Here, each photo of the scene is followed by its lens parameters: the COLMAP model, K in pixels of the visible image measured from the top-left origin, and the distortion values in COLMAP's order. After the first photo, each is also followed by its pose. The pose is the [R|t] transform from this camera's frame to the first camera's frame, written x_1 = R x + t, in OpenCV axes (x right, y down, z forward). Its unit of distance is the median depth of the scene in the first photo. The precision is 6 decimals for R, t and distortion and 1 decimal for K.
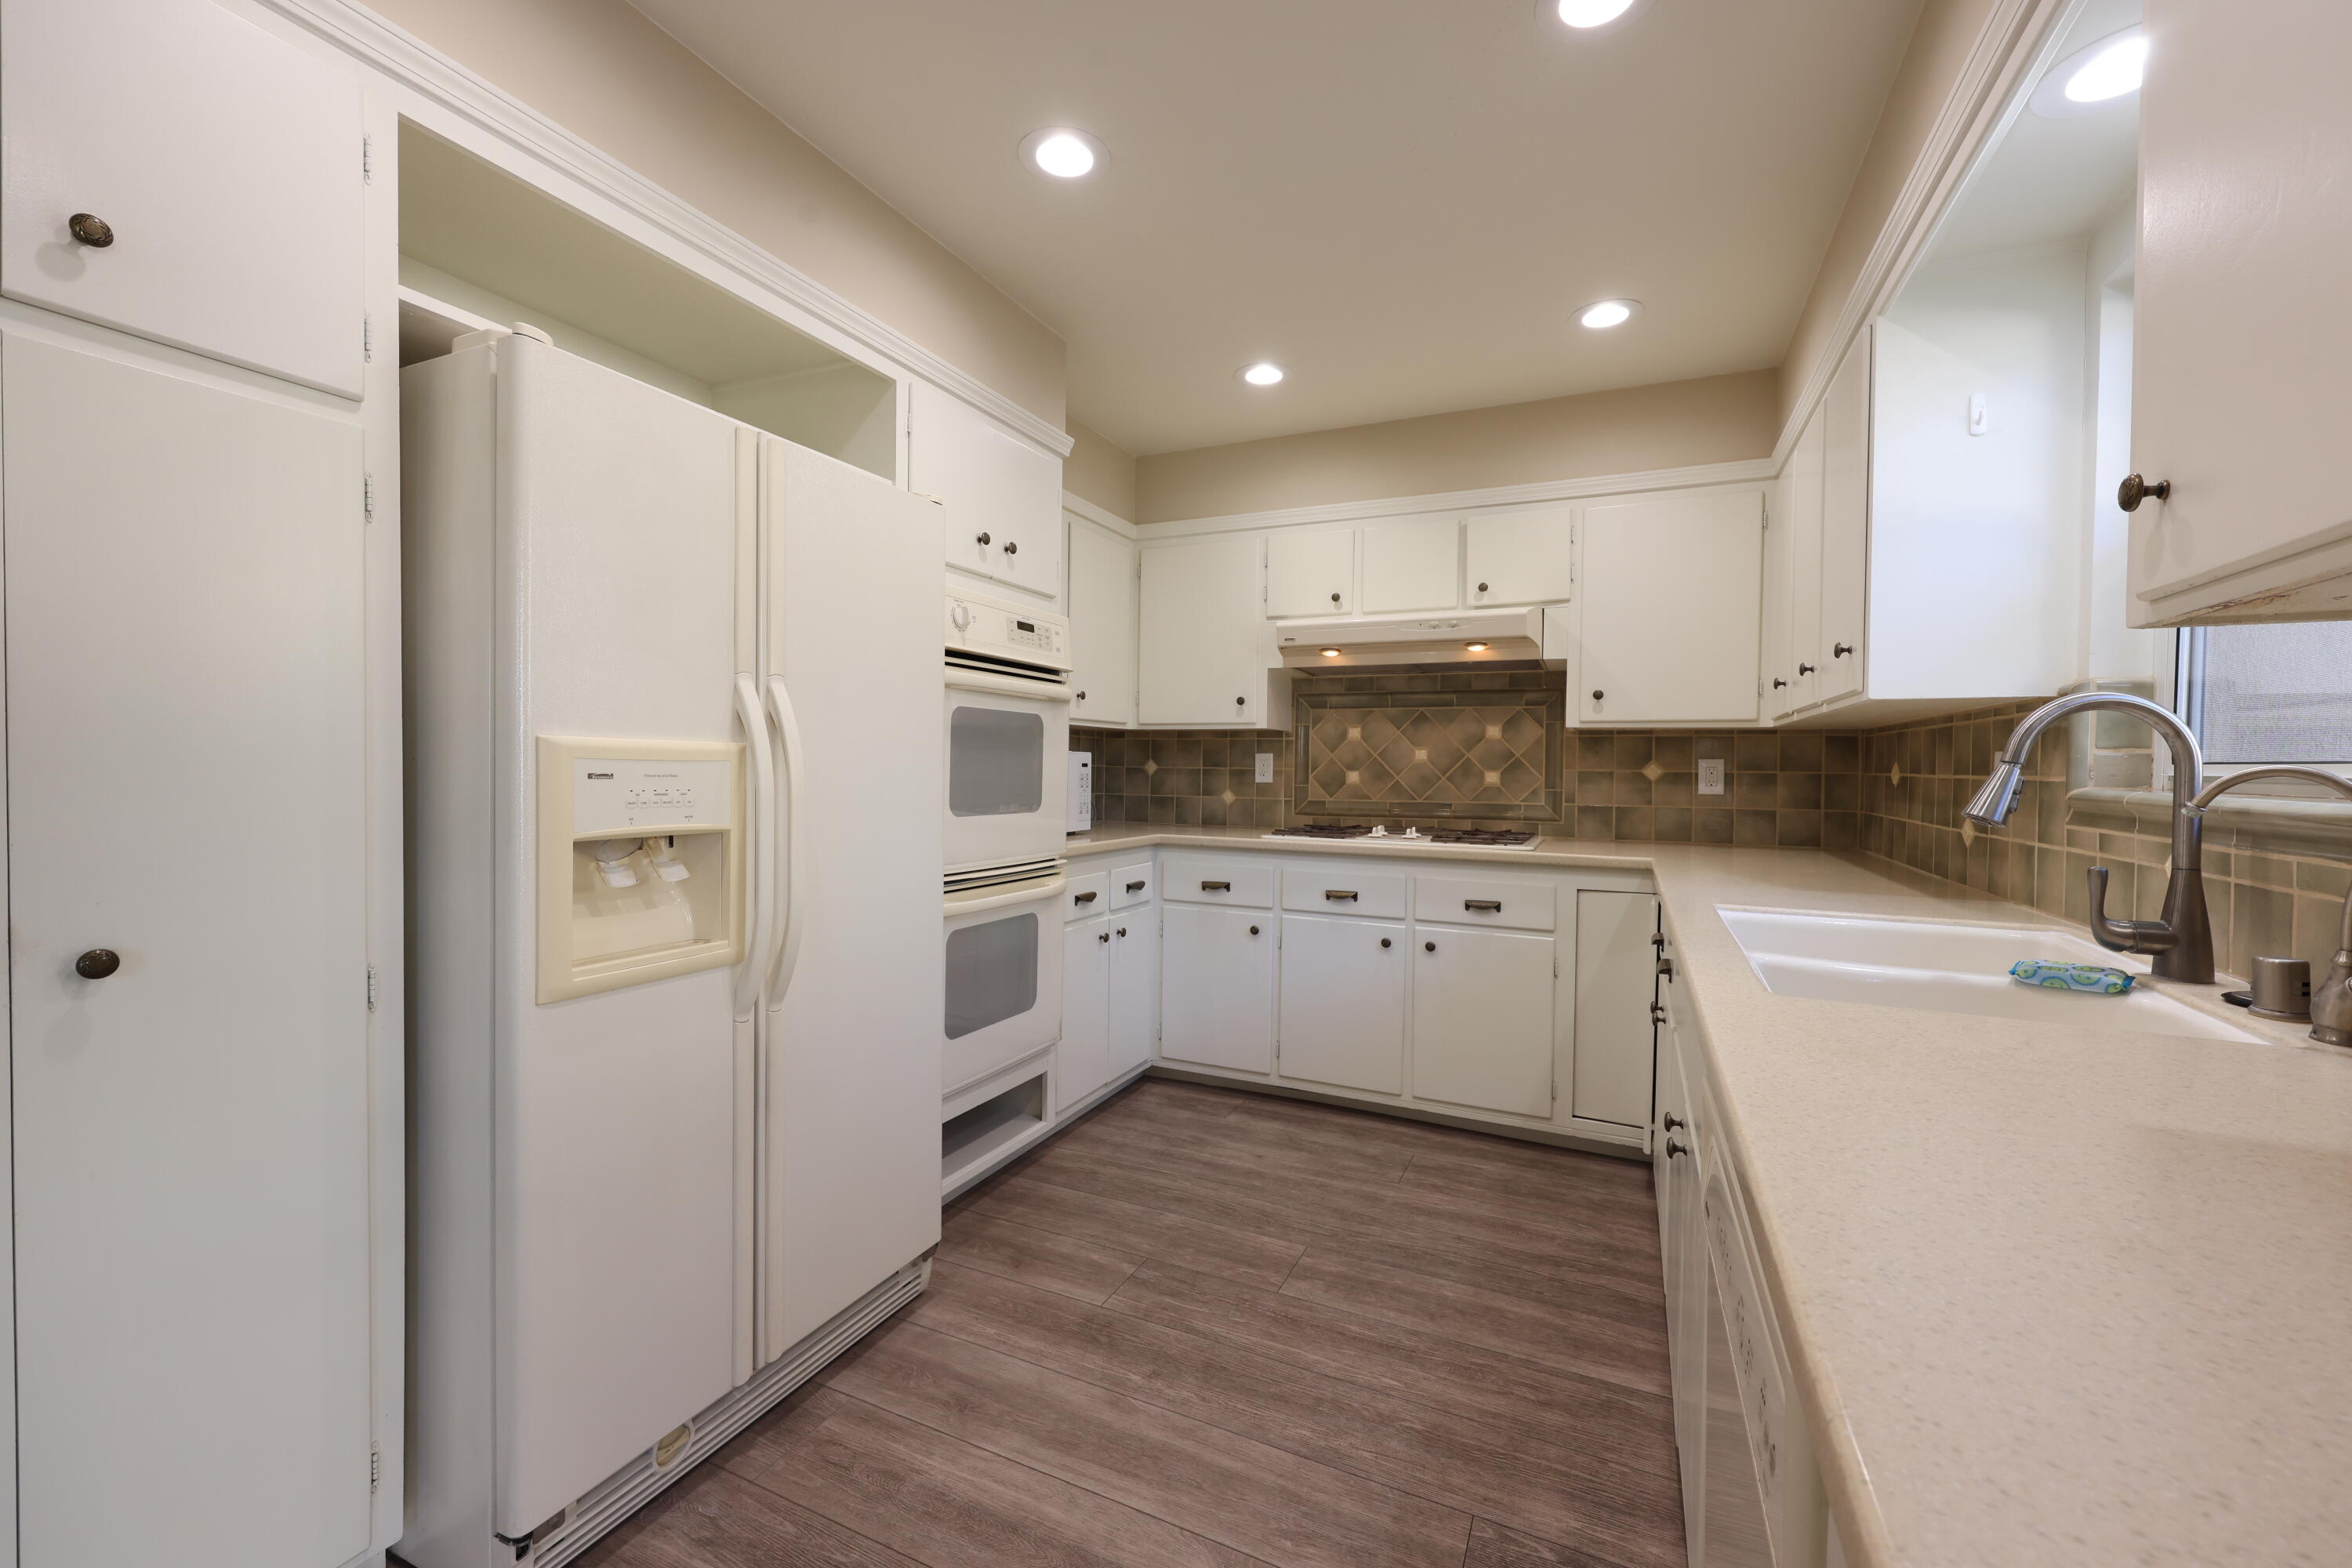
lens RADIAL K [[940.6, 0, 1181.5], [0, 940.6, 786.8], [0, 0, 1]] dist [-0.000655, -0.000221]
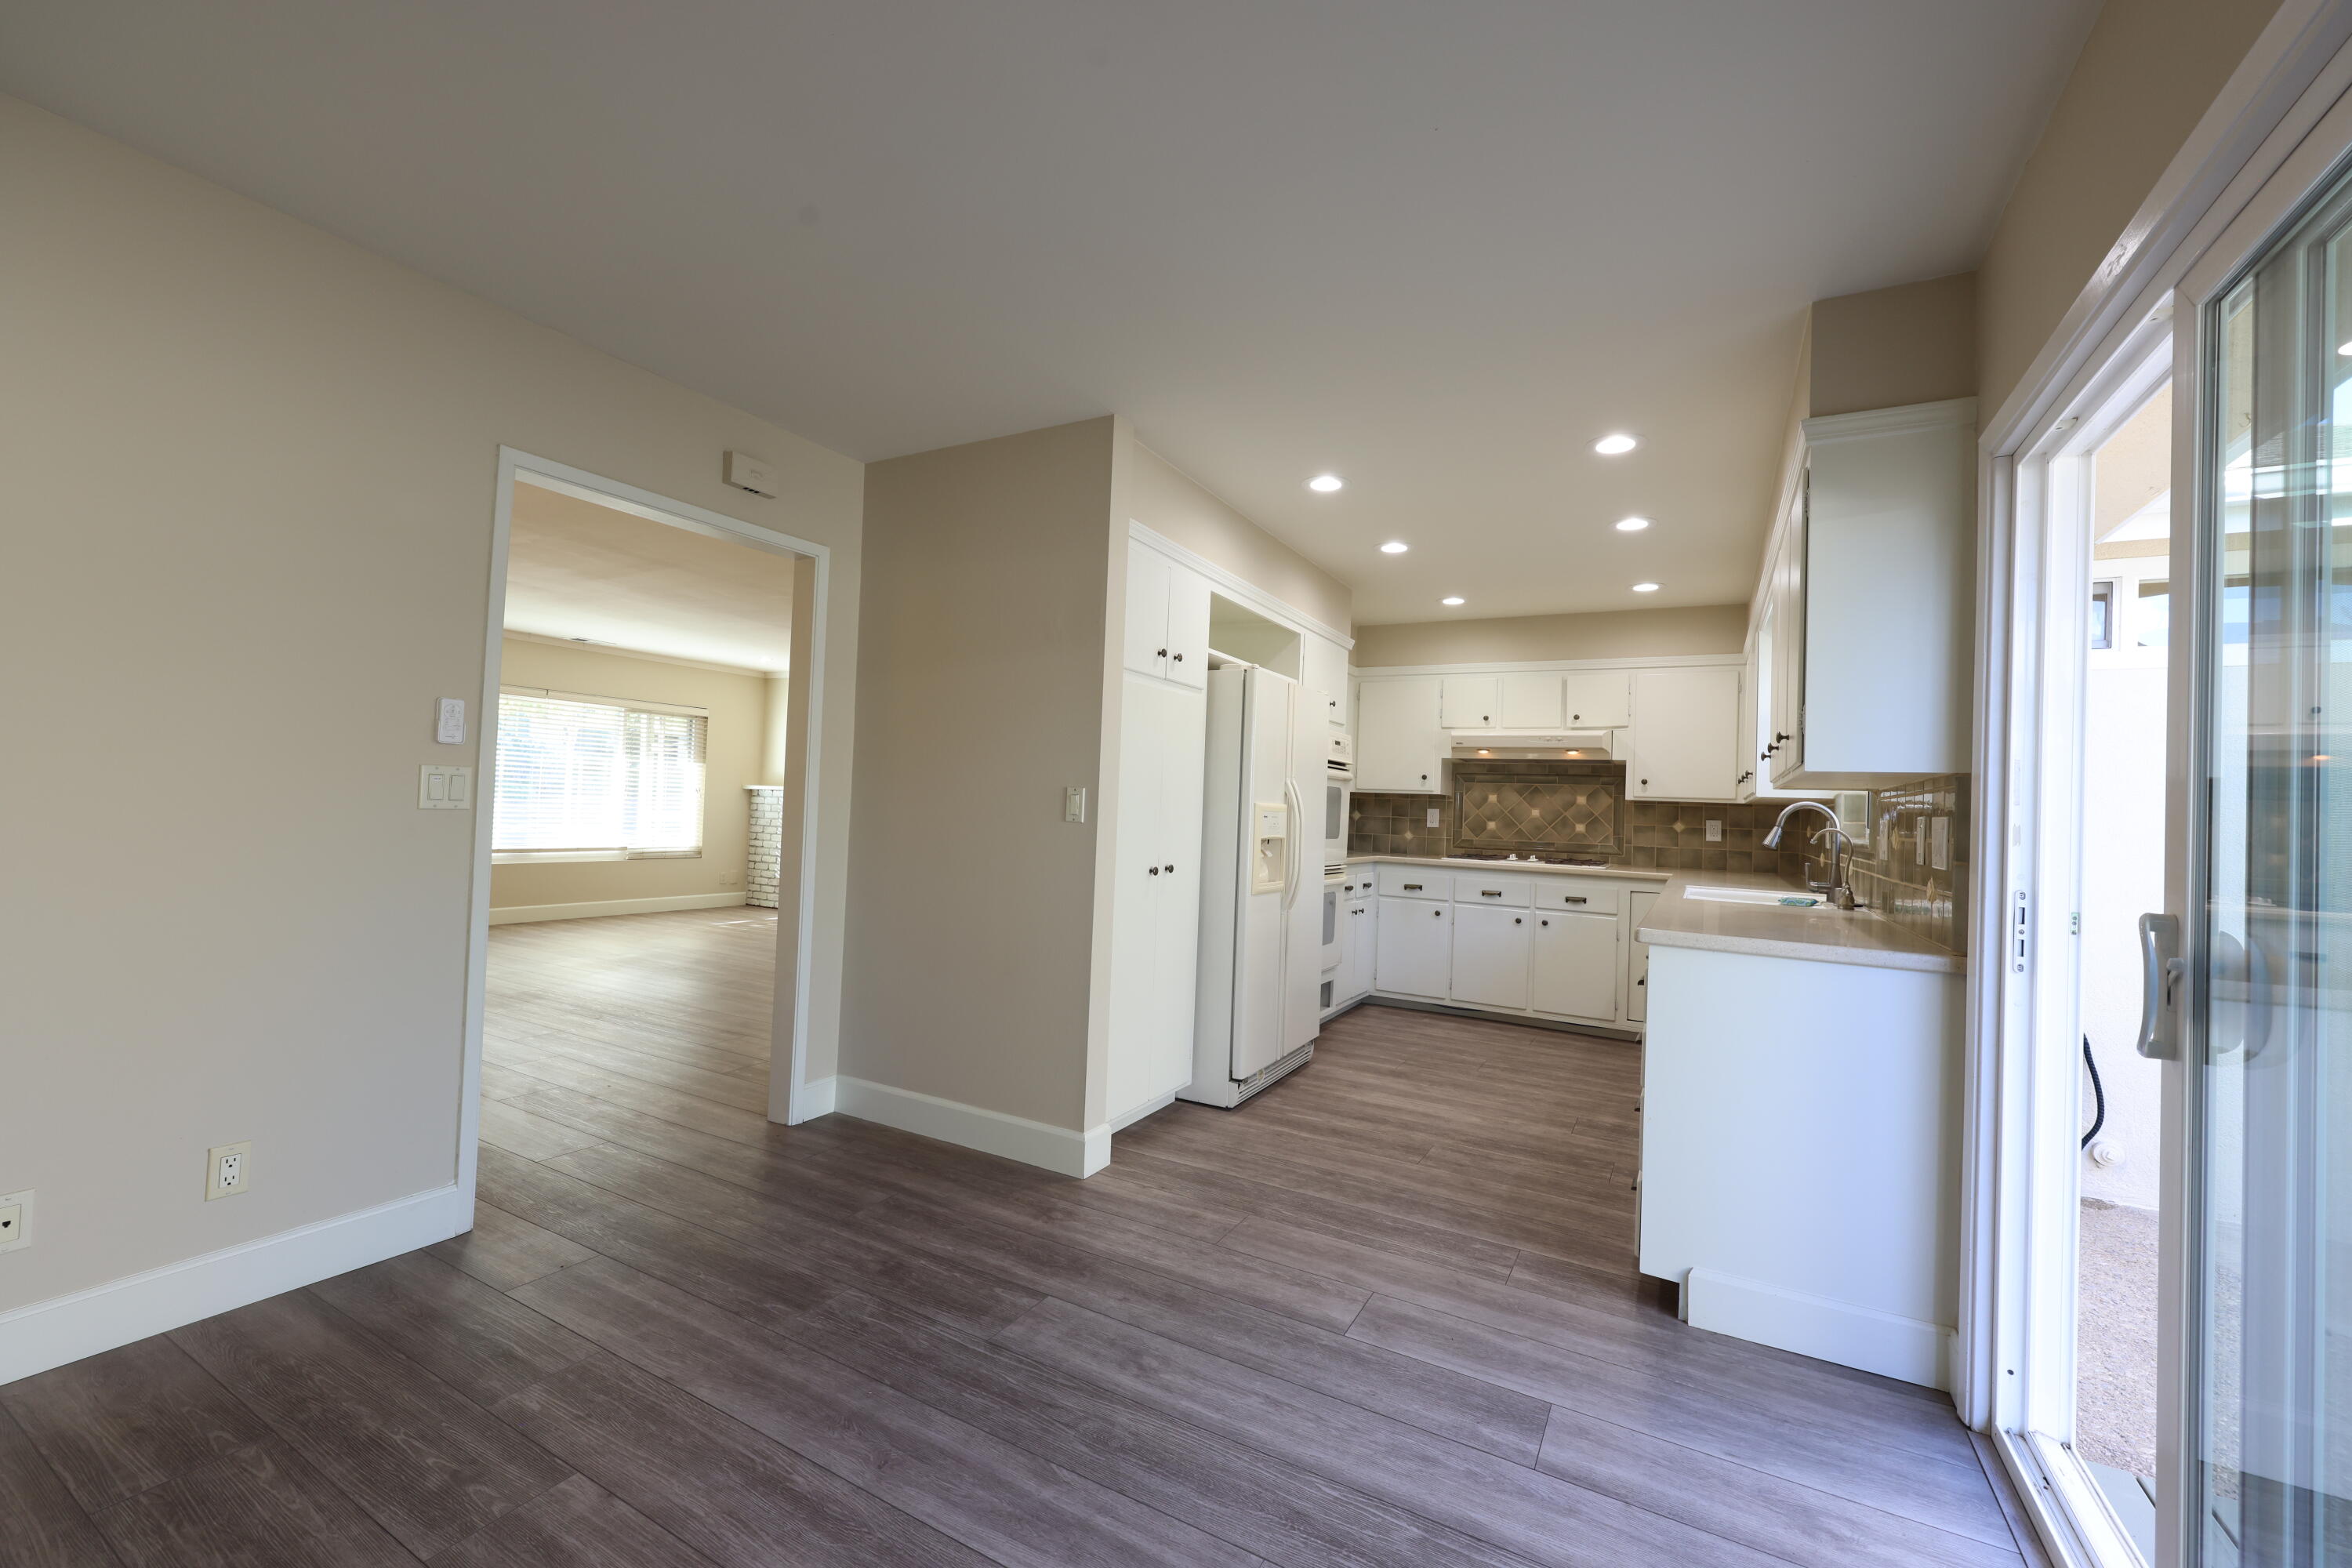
lens RADIAL K [[940.6, 0, 1179.2], [0, 940.6, 784.5], [0, 0, 1]] dist [-0.000655, -0.000221]
pose [[0.997171, 0.024540, -0.071048, -0.286634], [-0.027945, 0.998488, -0.047327, 0.013419], [0.069779, 0.049179, 0.996349, -0.780581]]
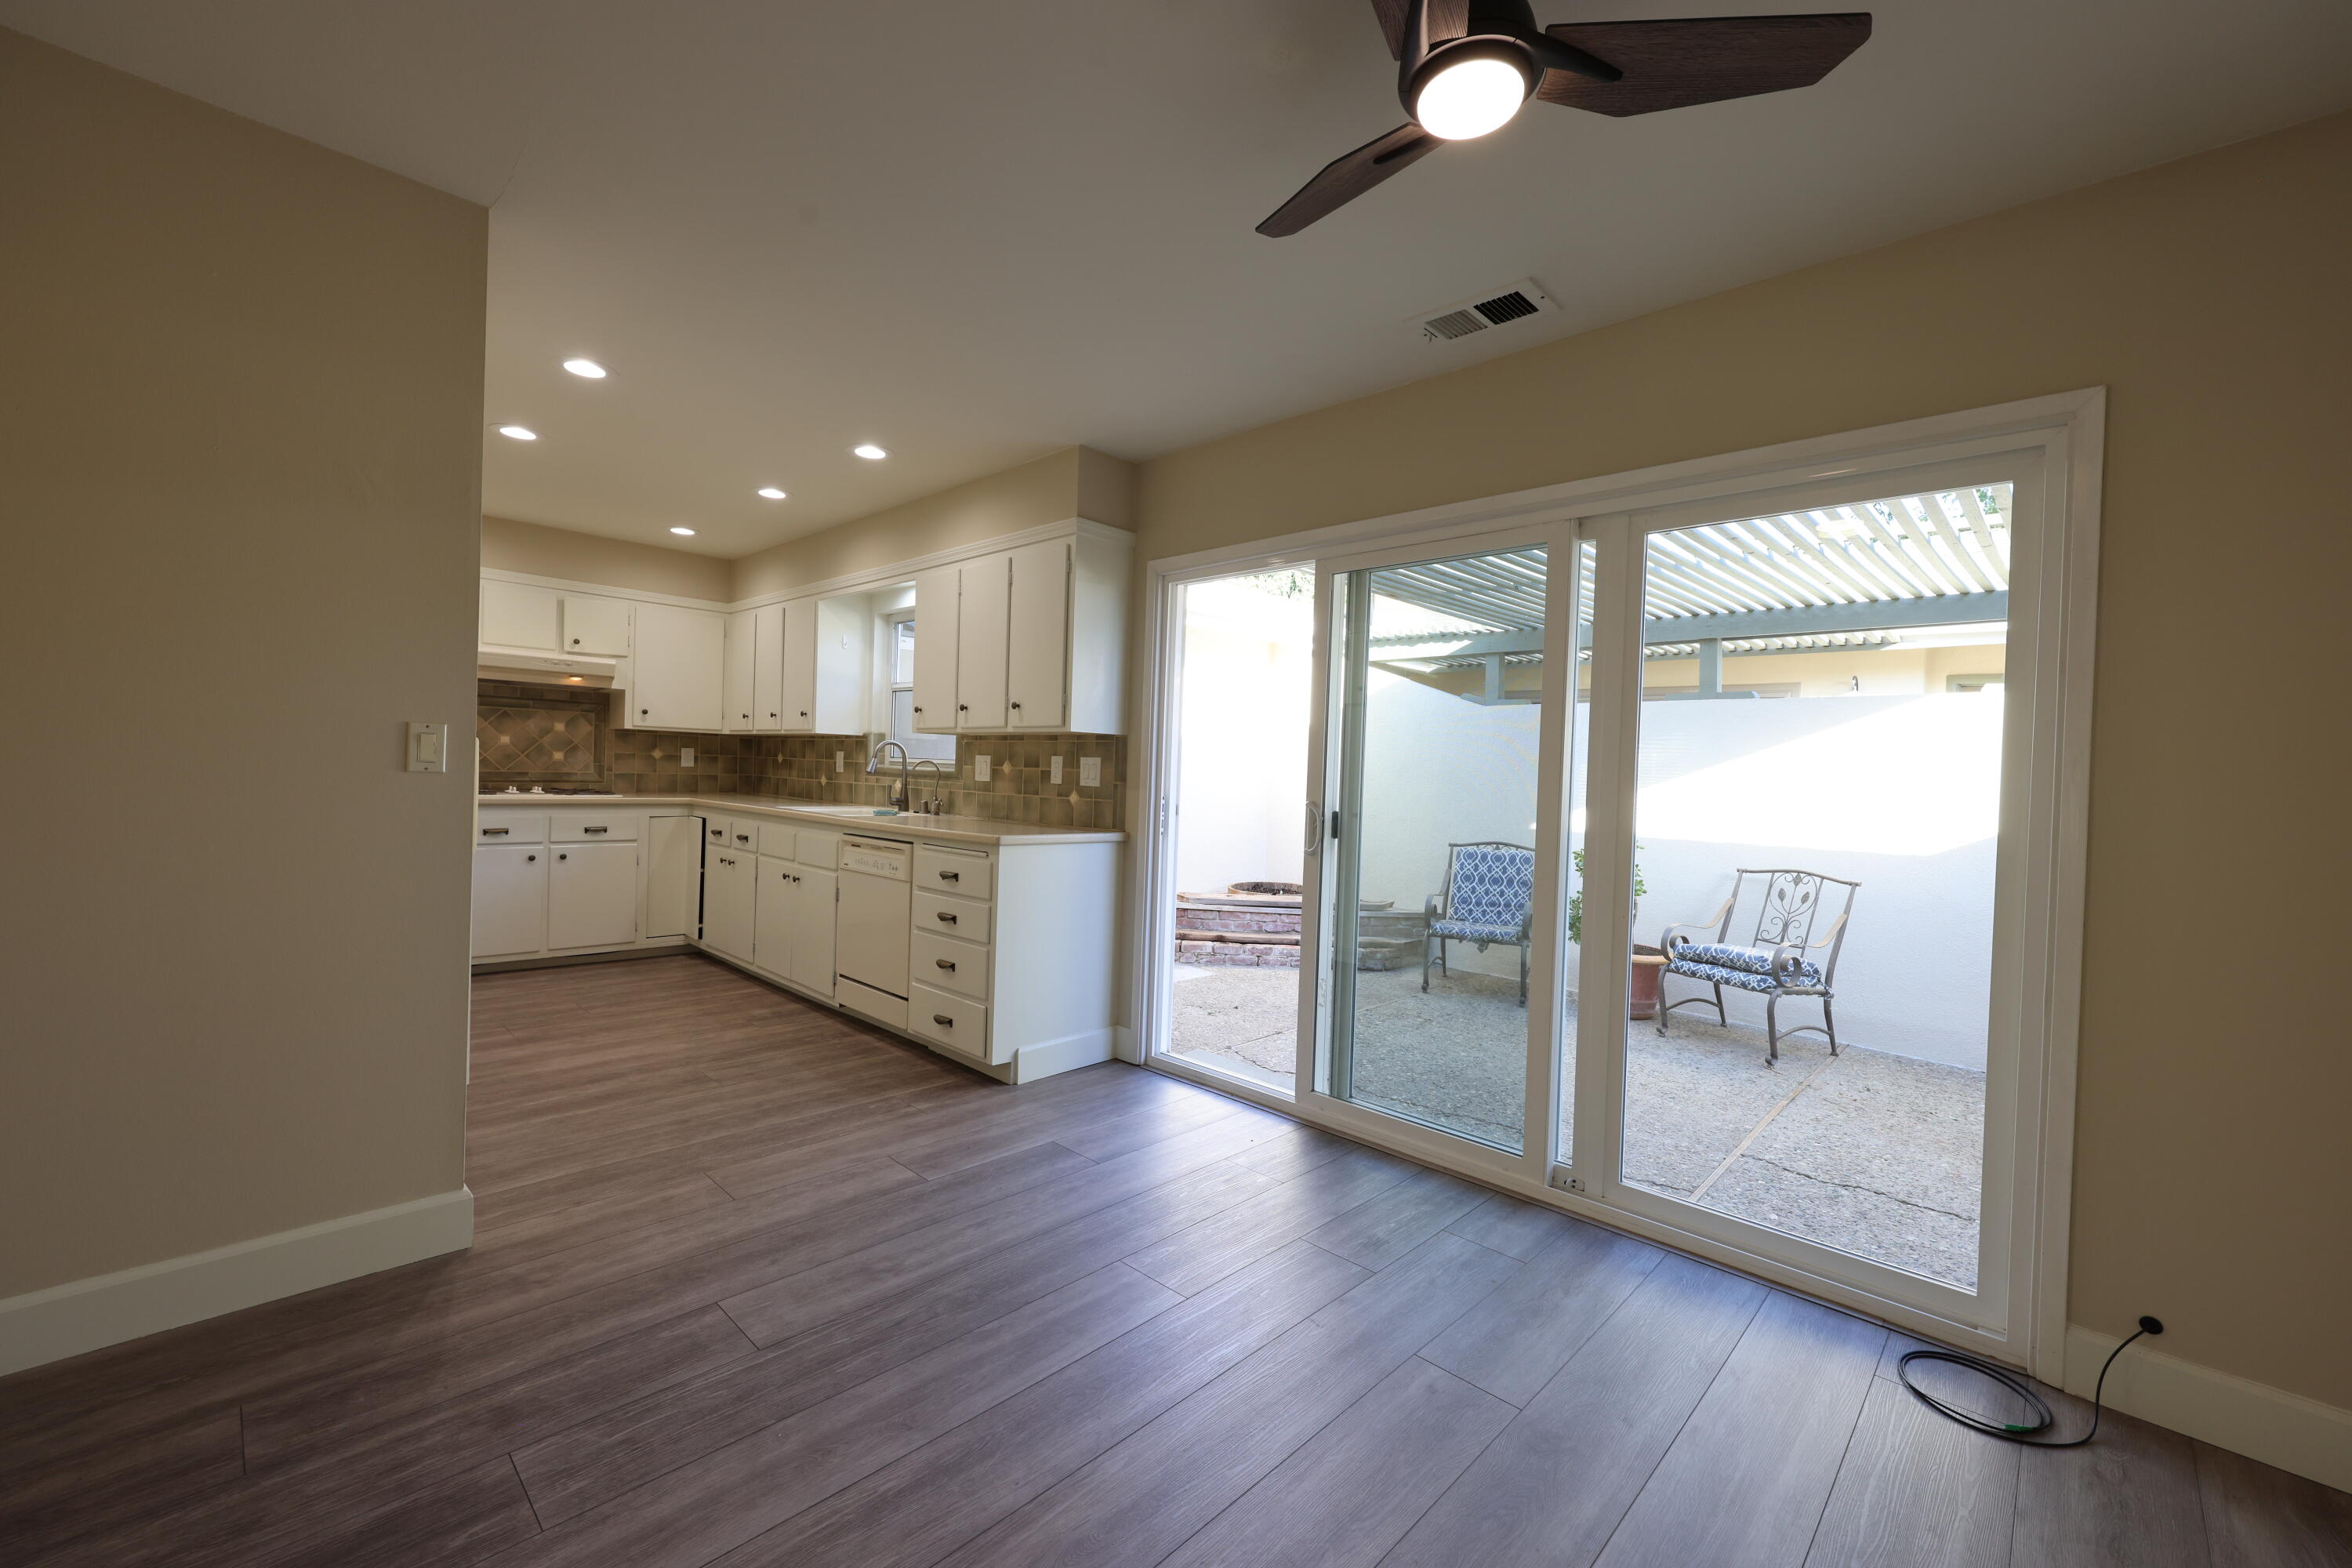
lens RADIAL K [[940.6, 0, 1177.5], [0, 940.6, 785.6], [0, 0, 1]] dist [-0.000655, -0.000221]
pose [[0.325956, -0.016050, 0.945249, -0.926342], [-0.008304, 0.999769, 0.019839, 0.000580], [-0.945349, -0.014316, 0.325747, -0.559945]]
